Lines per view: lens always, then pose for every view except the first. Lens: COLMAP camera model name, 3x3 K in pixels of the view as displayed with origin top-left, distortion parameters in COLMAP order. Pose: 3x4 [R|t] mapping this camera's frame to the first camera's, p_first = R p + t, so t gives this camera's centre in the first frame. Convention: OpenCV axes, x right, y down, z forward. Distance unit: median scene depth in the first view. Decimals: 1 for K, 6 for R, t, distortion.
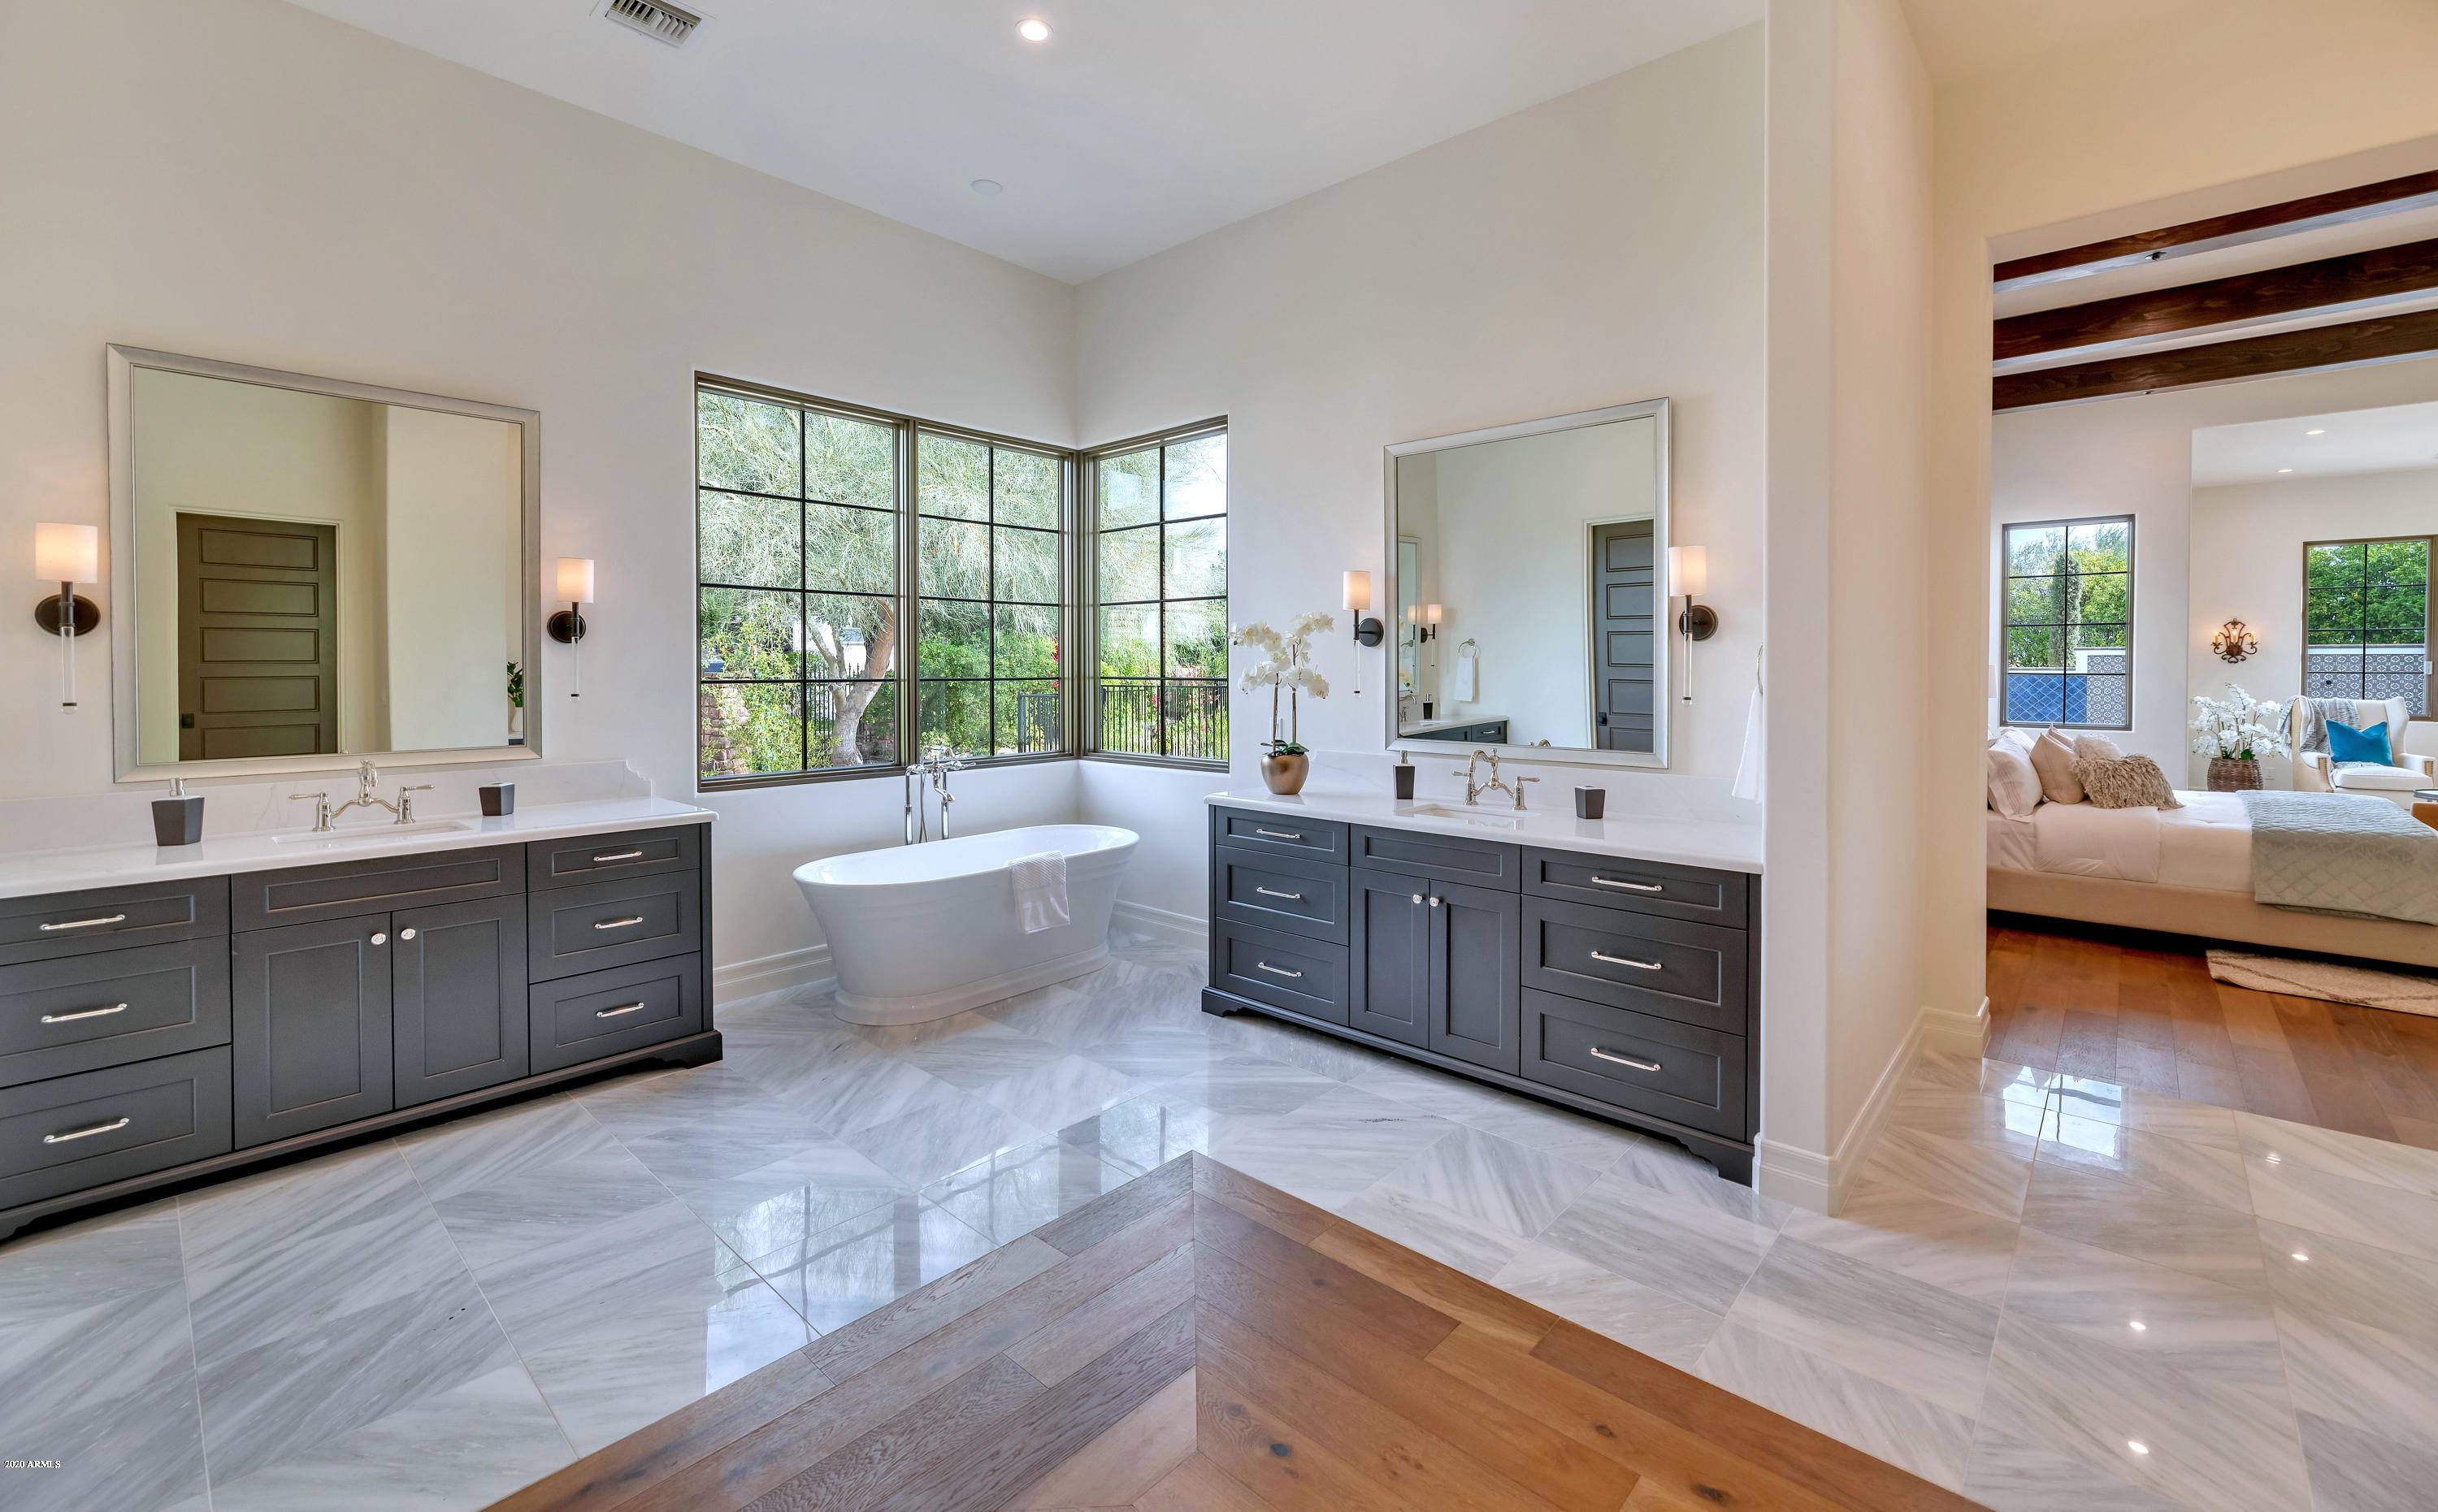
lens RADIAL K [[1006.0, 0, 1200.5], [0, 1006.0, 673.0], [0, 0, 1]] dist [0.000346, -0.000056]
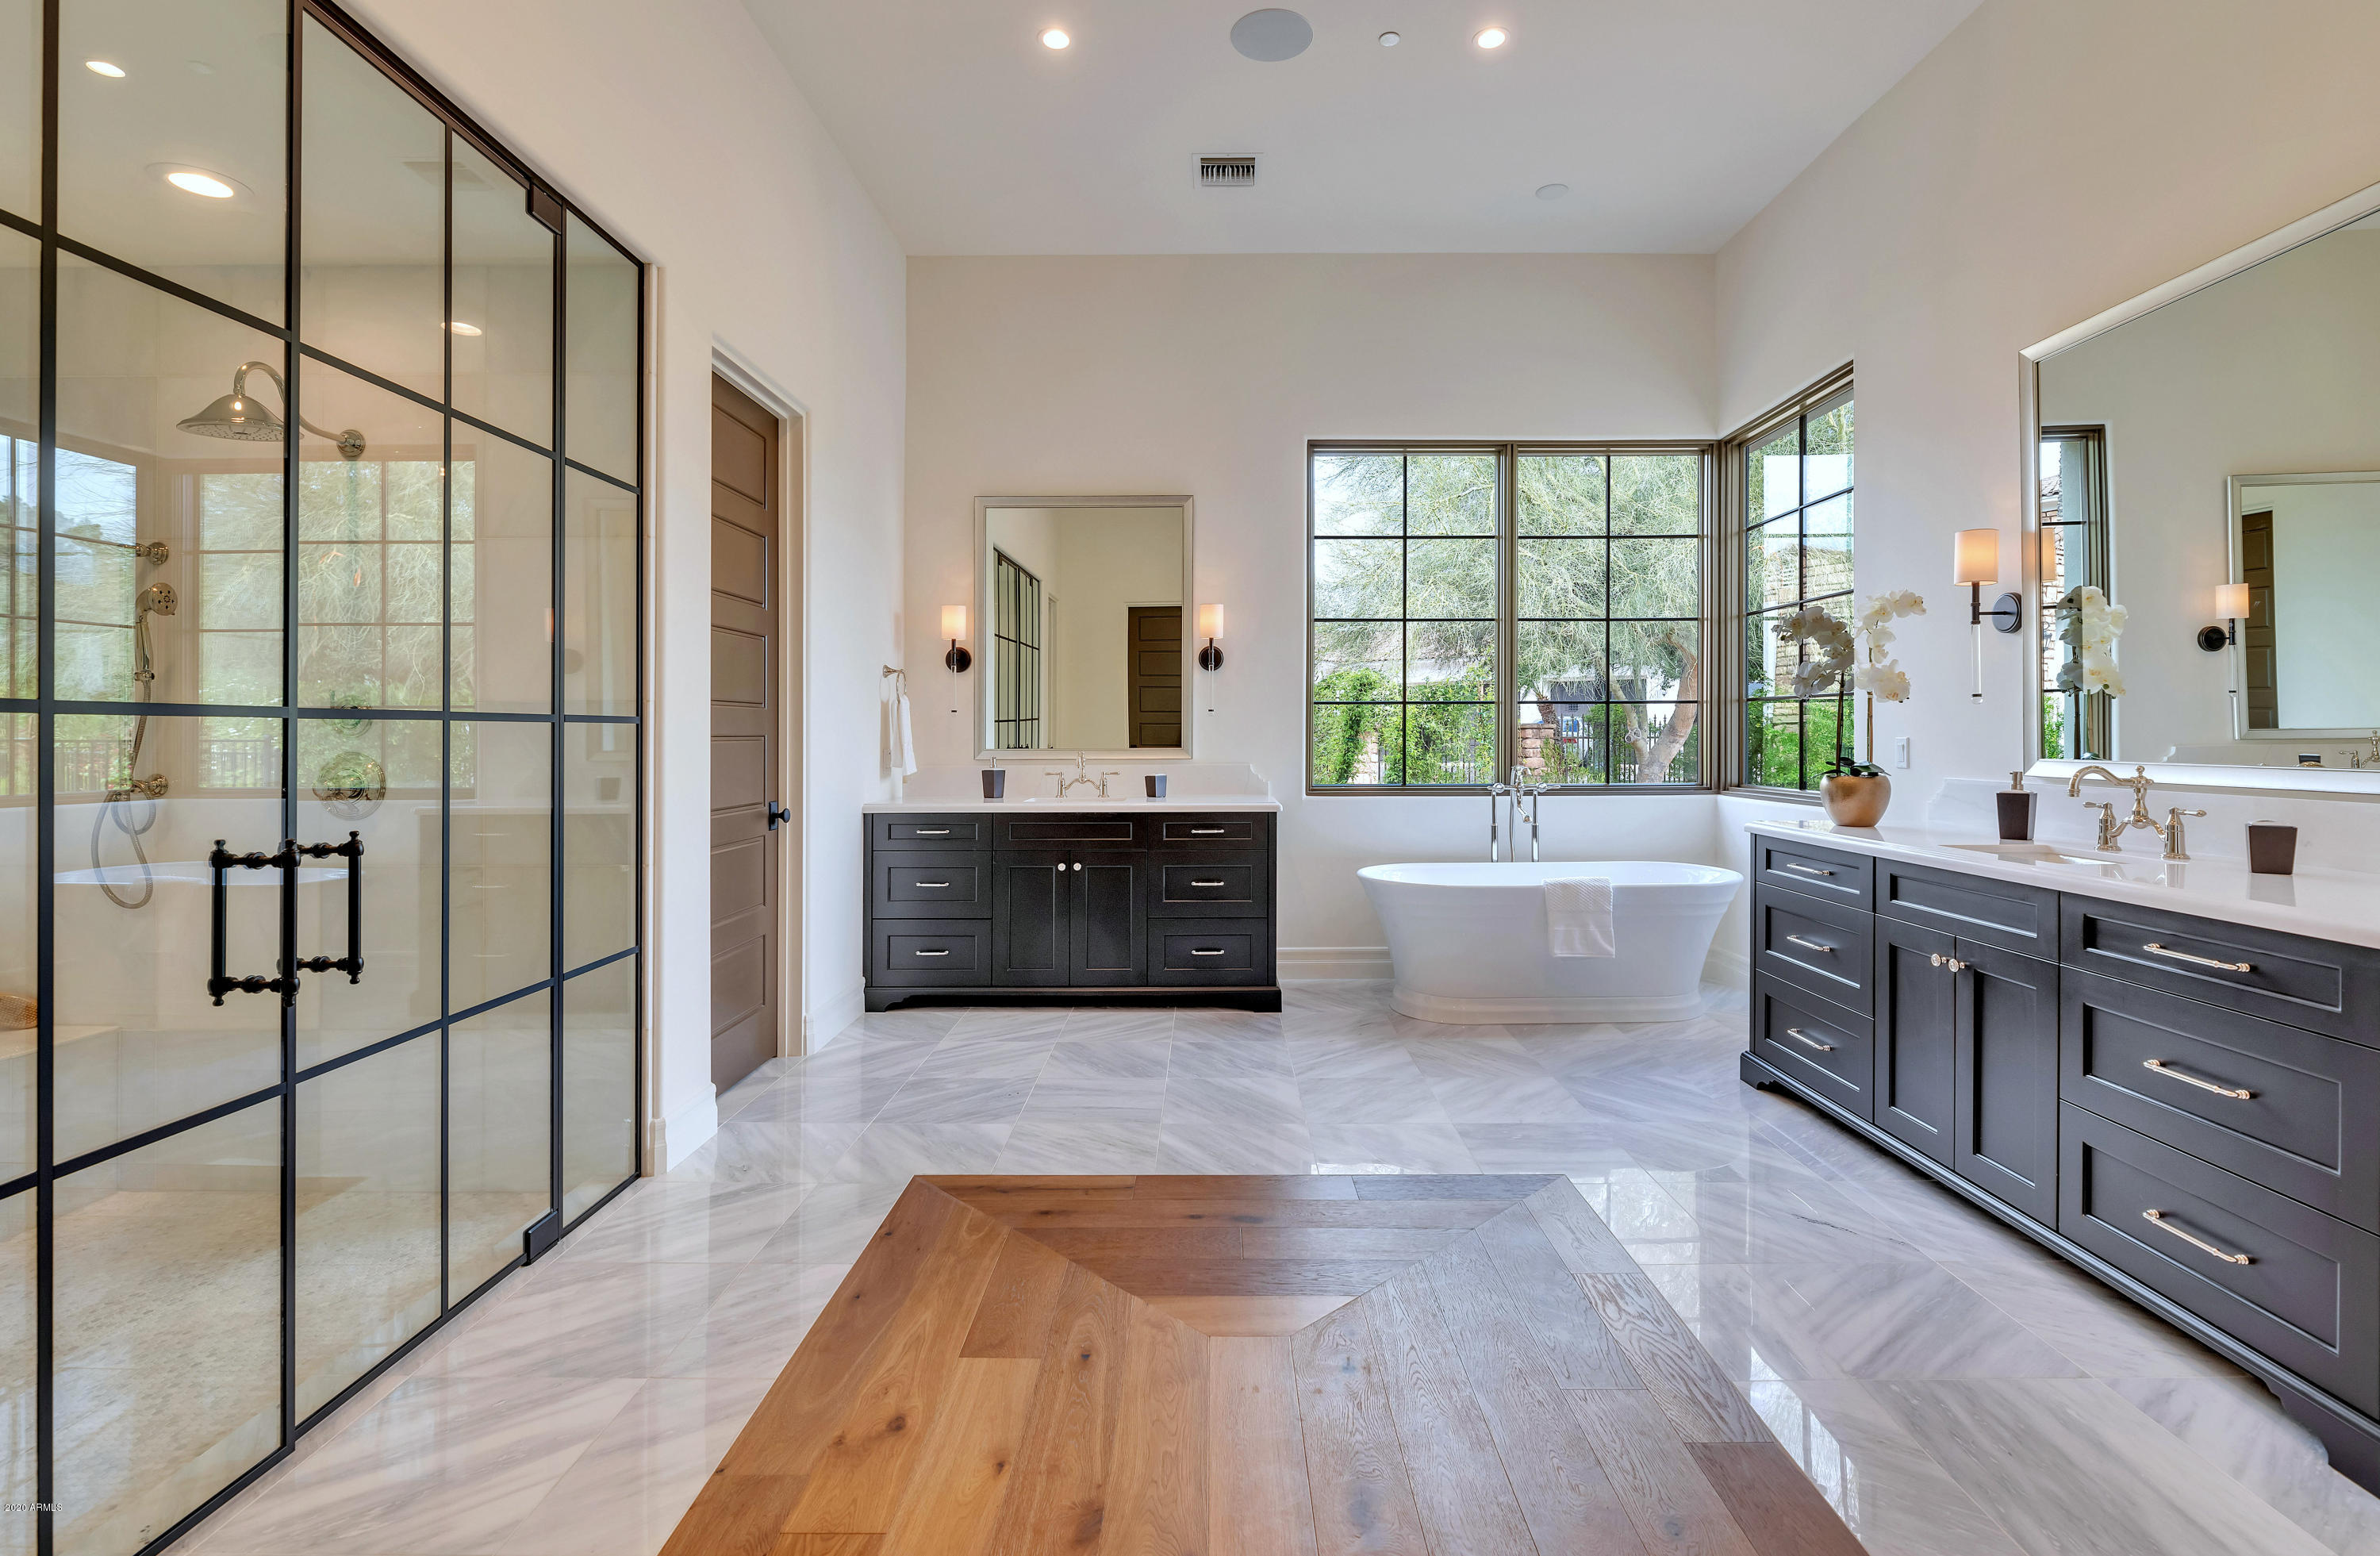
lens RADIAL K [[1086.5, 0, 1205.6], [0, 1086.5, 724.9], [0, 0, 1]] dist [-0.000779, 0.000065]
pose [[0.671648, -0.007620, -0.740831, 0.372562], [-0.005322, 0.999872, -0.015110, 0.056850], [0.740851, 0.014092, 0.671522, 0.058315]]
